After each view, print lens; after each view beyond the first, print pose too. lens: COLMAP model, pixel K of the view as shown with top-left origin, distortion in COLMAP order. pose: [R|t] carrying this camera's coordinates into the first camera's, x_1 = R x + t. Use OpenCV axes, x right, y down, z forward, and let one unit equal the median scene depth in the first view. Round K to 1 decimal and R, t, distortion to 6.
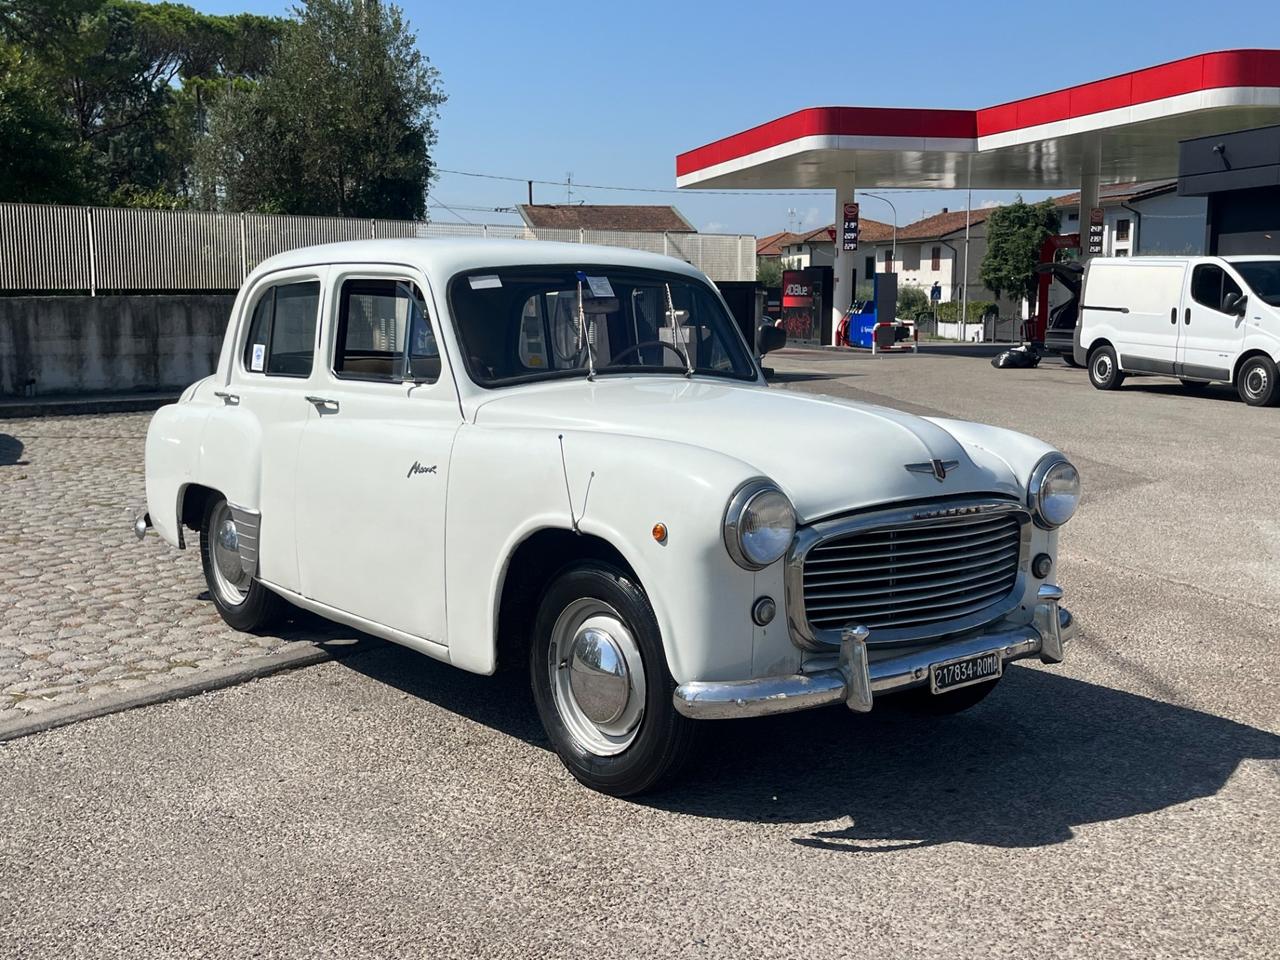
lens RADIAL K [[1417.7, 0, 625.9], [0, 1417.7, 493.5], [0, 0, 1]] dist [0.036679, 0.000000]
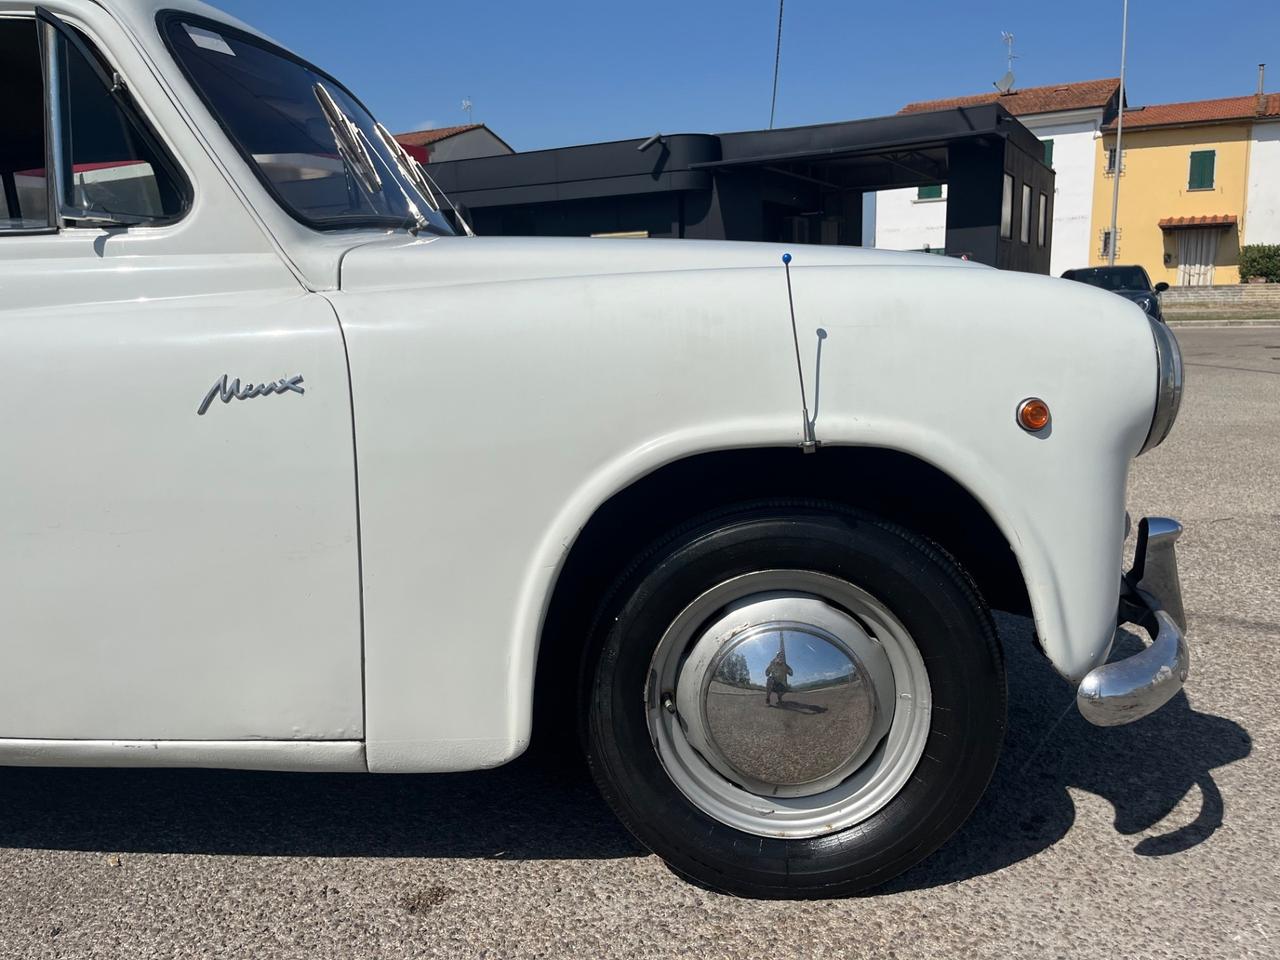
lens RADIAL K [[978.4, 0, 628.3], [0, 978.4, 483.4], [0, 0, 1]] dist [0.065058, -0.097085]
pose [[0.692889, -0.141426, 0.707039, -0.253937], [0.124753, 0.989301, 0.075629, 0.003748], [-0.710170, 0.035803, 0.703119, 0.595660]]
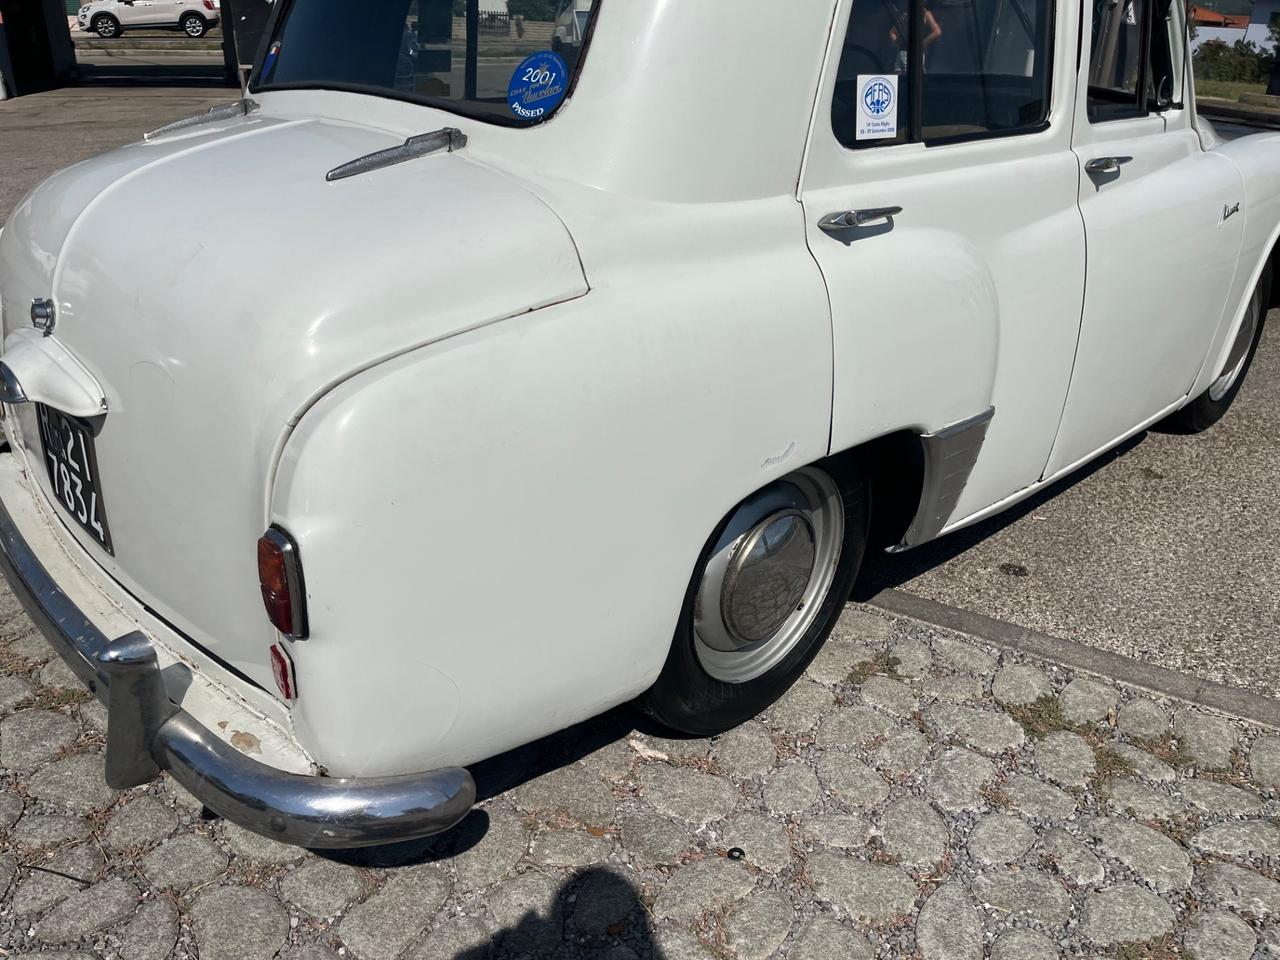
lens RADIAL K [[978.4, 0, 626.0], [0, 978.4, 498.1], [0, 0, 1]] dist [0.065058, -0.097085]
pose [[-0.088635, -0.432512, 0.897261, -0.632830], [0.104772, 0.891761, 0.440210, -0.143954], [-0.990539, 0.133026, -0.033726, 1.225290]]
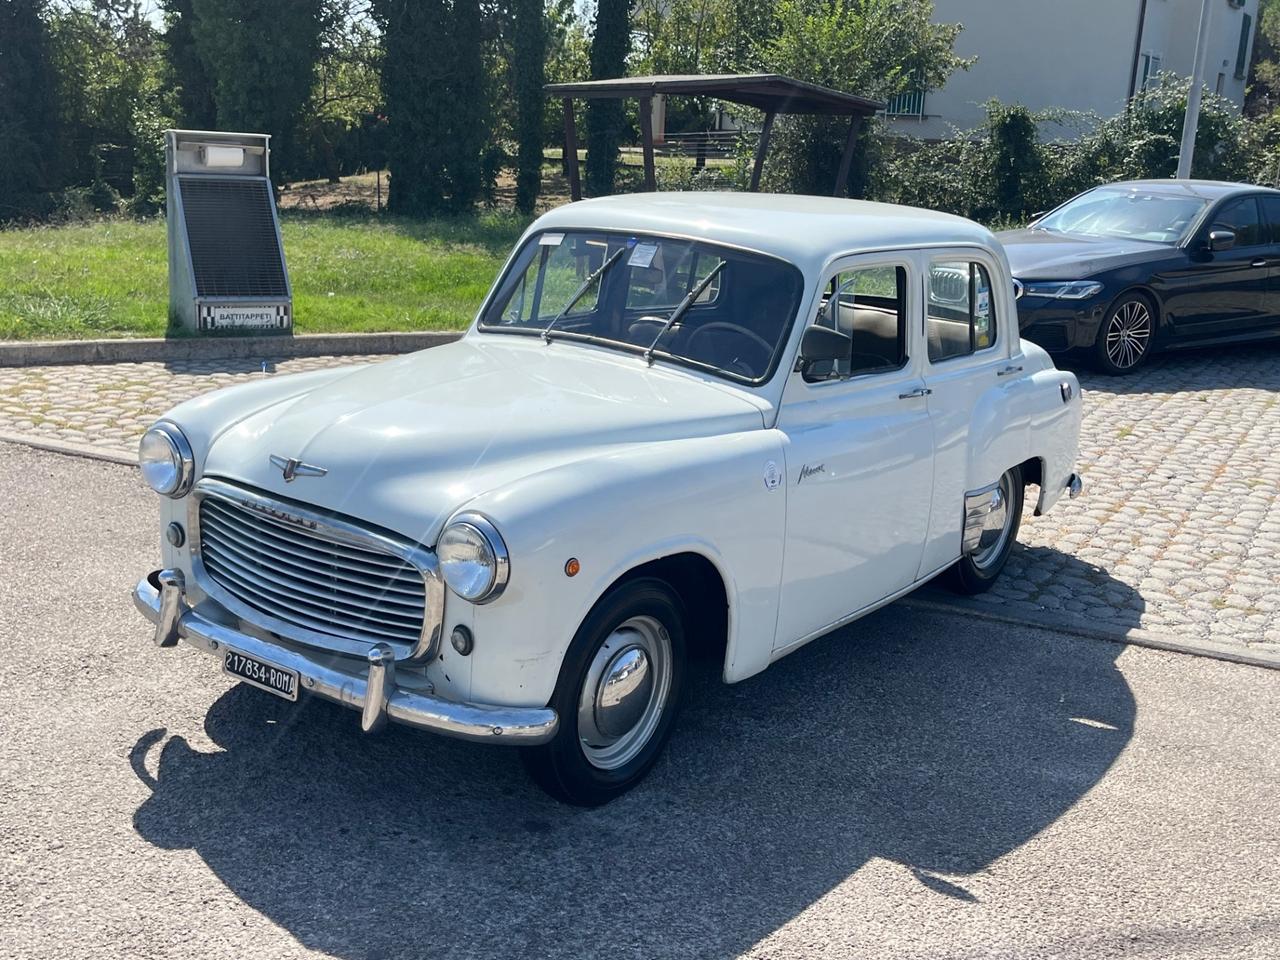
lens RADIAL K [[1417.7, 0, 640.1], [0, 1417.7, 470.2], [0, 0, 1]] dist [0.036679, 0.000000]
pose [[0.259104, 0.246789, -0.933788, 0.904375], [-0.186911, 0.961341, 0.202208, -0.196060], [0.947591, 0.122142, 0.295215, 0.711972]]
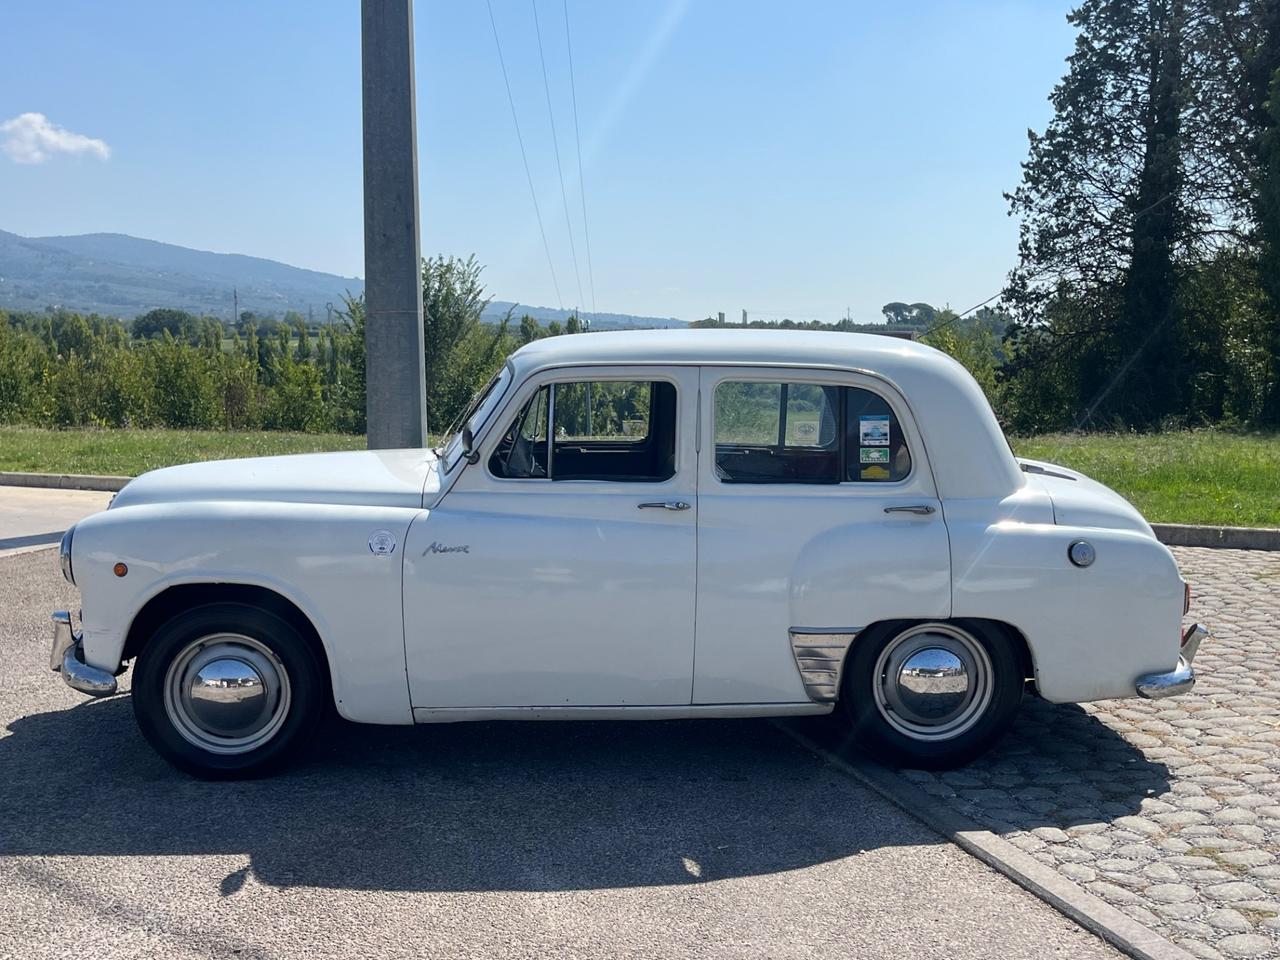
lens RADIAL K [[1417.7, 0, 618.4], [0, 1417.7, 484.6], [0, 0, 1]] dist [0.036679, 0.000000]
pose [[-0.579907, 0.088126, -0.809902, 0.837309], [-0.114611, 0.975420, 0.188200, -0.279443], [0.806581, 0.201962, -0.555553, 1.690775]]
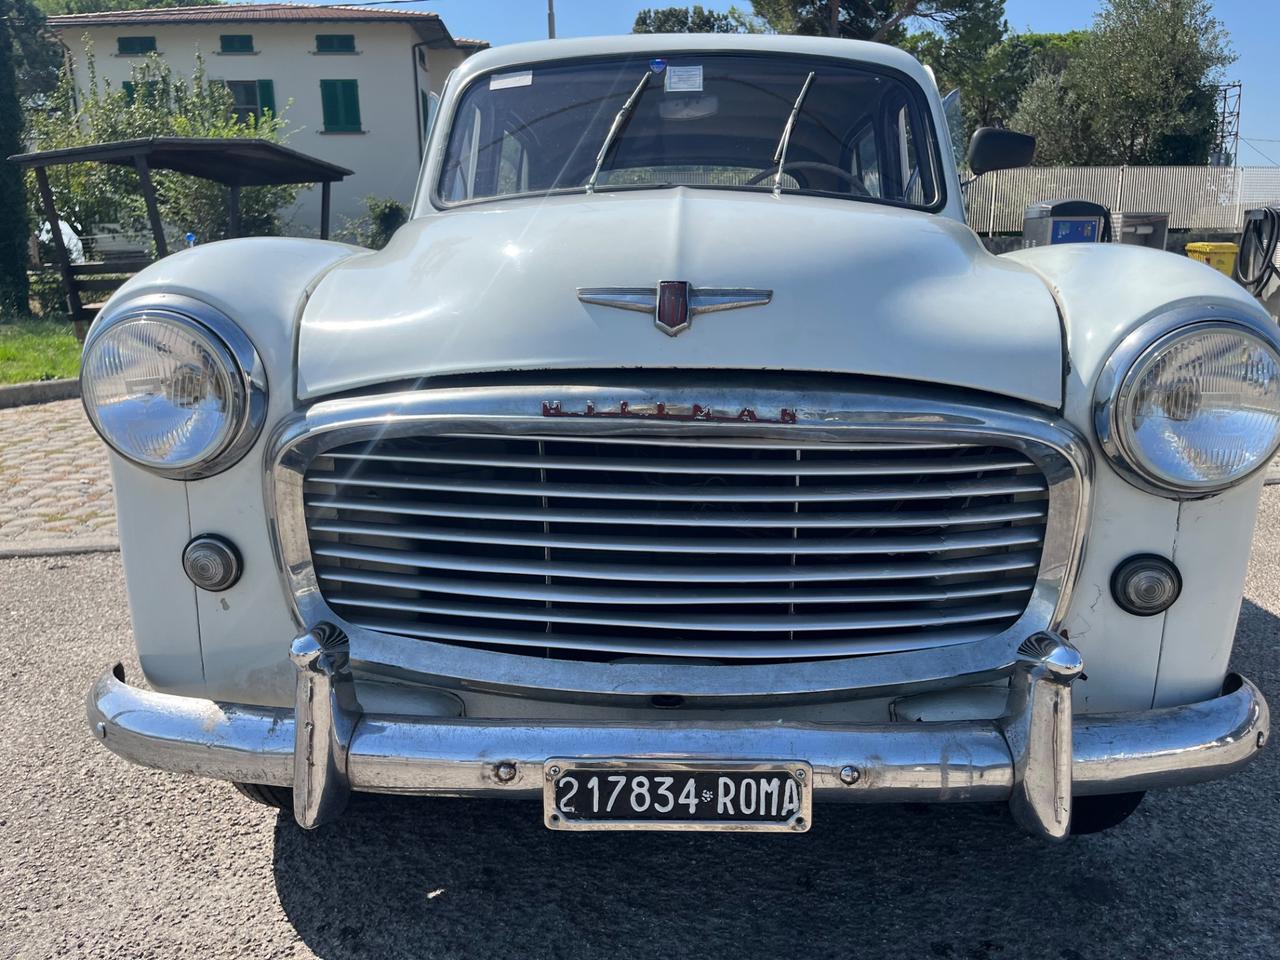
lens RADIAL K [[978.4, 0, 641.7], [0, 978.4, 480.2], [0, 0, 1]] dist [0.065058, -0.097085]
pose [[0.753162, 0.132947, -0.644261, 0.305803], [-0.082016, 0.990701, 0.108556, 0.002620], [0.652703, -0.028921, 0.757062, 0.588926]]
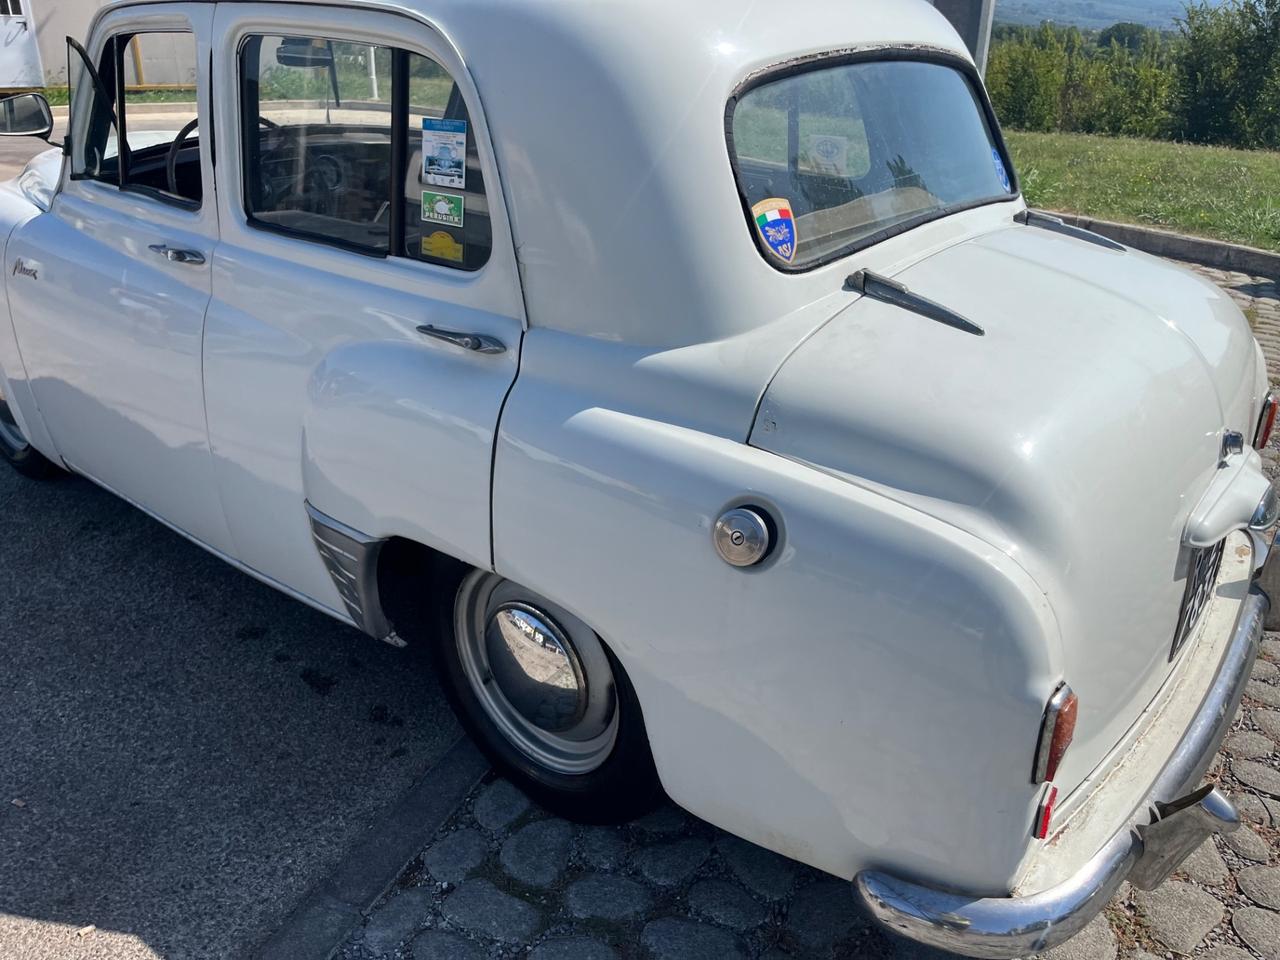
lens RADIAL K [[978.4, 0, 647.1], [0, 978.4, 476.9], [0, 0, 1]] dist [0.065058, -0.097085]
pose [[-0.975729, 0.078469, -0.204438, -0.075179], [-0.042849, 0.847126, 0.529662, -0.233824], [0.214747, 0.525567, -0.823203, 1.611706]]
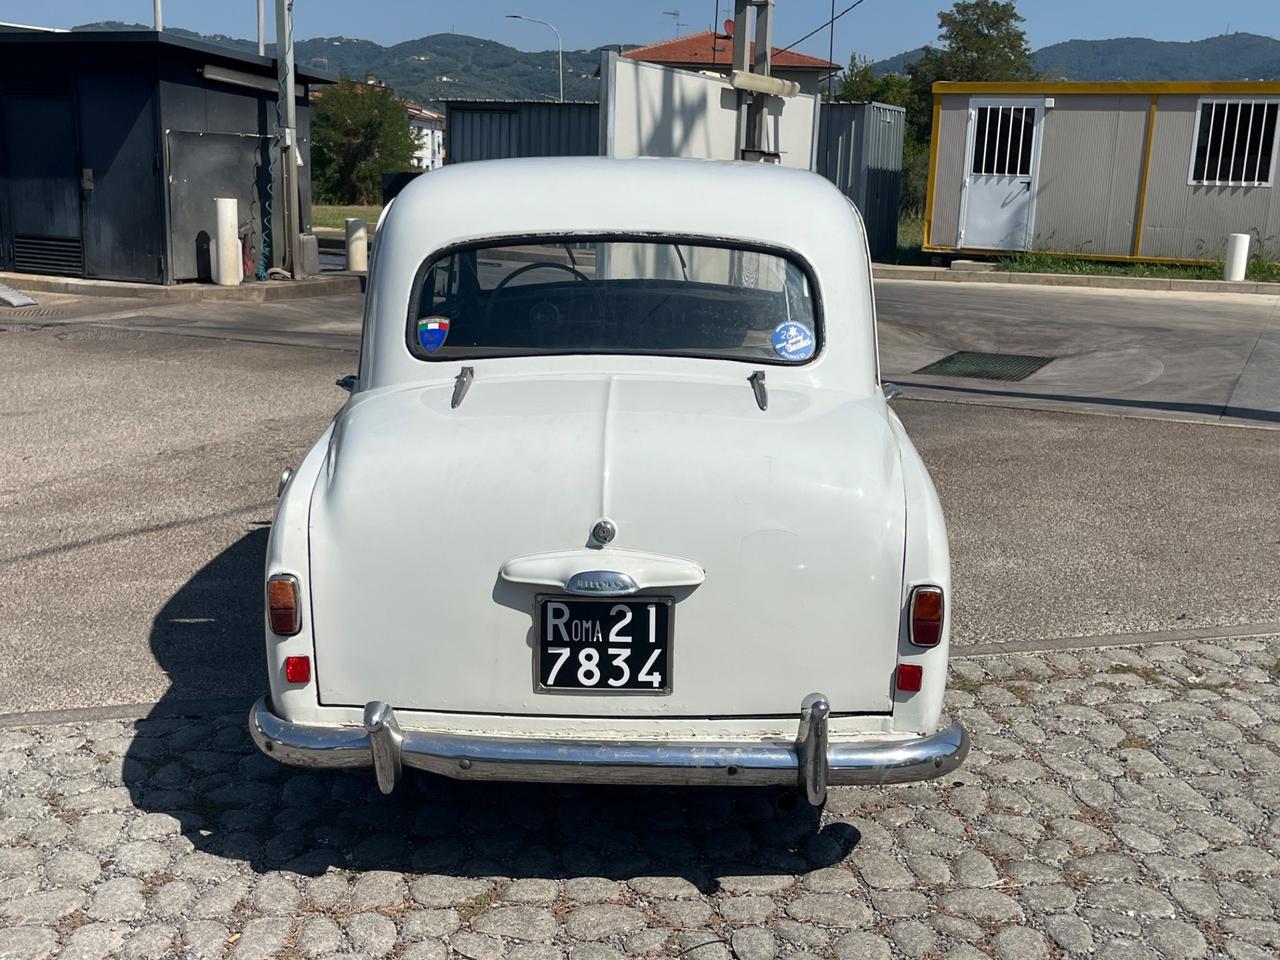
lens RADIAL K [[1417.7, 0, 619.4], [0, 1417.7, 483.7], [0, 0, 1]] dist [0.036679, 0.000000]
pose [[-0.766959, -0.155858, 0.622480, -0.695450], [0.066589, 0.945488, 0.318777, -0.286844], [-0.638231, 0.285940, -0.714772, 1.791399]]
